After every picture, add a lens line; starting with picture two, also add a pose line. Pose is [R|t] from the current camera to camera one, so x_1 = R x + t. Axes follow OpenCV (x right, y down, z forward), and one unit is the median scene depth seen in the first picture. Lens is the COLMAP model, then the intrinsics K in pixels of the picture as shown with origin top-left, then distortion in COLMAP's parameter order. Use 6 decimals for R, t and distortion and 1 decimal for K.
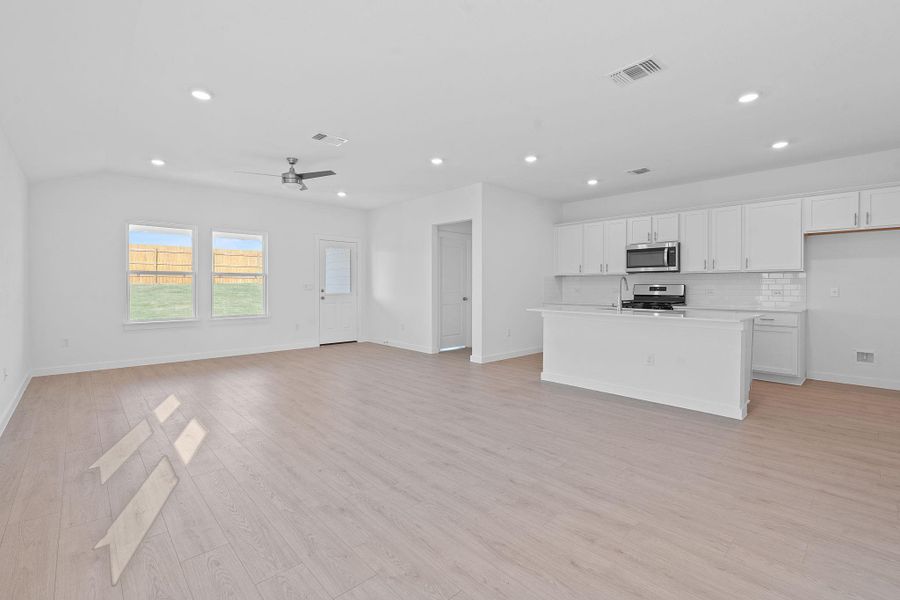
lens RADIAL K [[399.1, 0, 451.8], [0, 399.1, 289.6], [0, 0, 1]] dist [-0.006360, 0.000465]
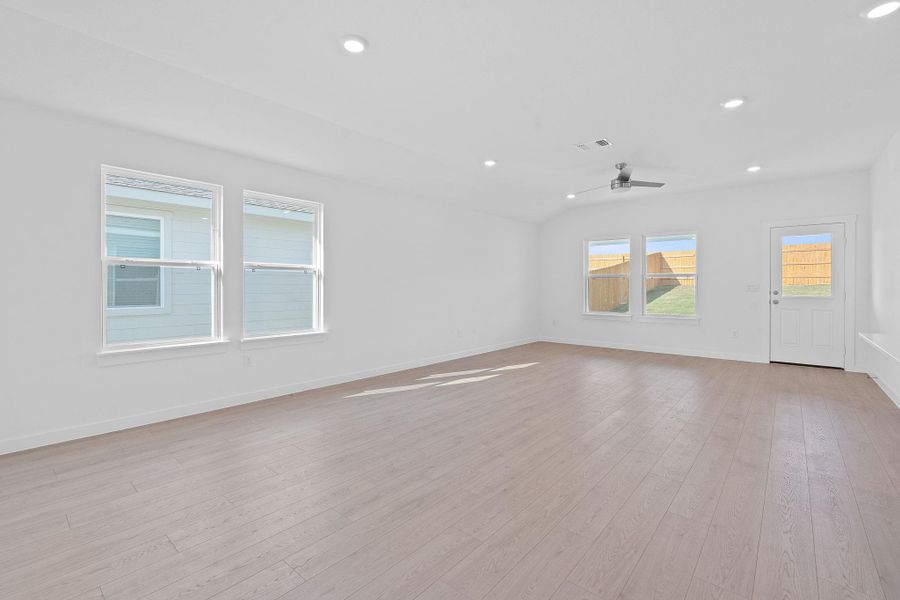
lens RADIAL K [[399.1, 0, 451.8], [0, 399.1, 289.6], [0, 0, 1]] dist [-0.006360, 0.000465]
pose [[0.109098, 0.005745, -0.994014, 0.495931], [-0.009947, 0.999940, 0.004688, -0.000633], [0.993981, 0.009376, 0.109149, 0.379290]]
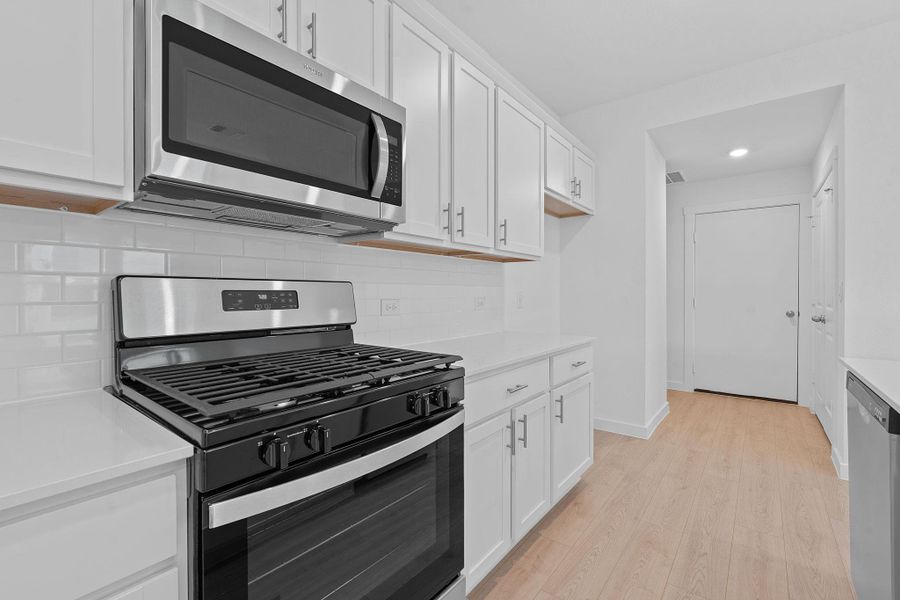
lens RADIAL K [[394.5, 0, 452.1], [0, 394.5, 296.1], [0, 0, 1]] dist [-0.001470, -0.000065]
pose [[-0.150228, -0.008923, 0.988611, 0.313665], [0.008834, 0.999907, 0.010368, -0.005508], [-0.988612, 0.010291, -0.150135, 0.995562]]
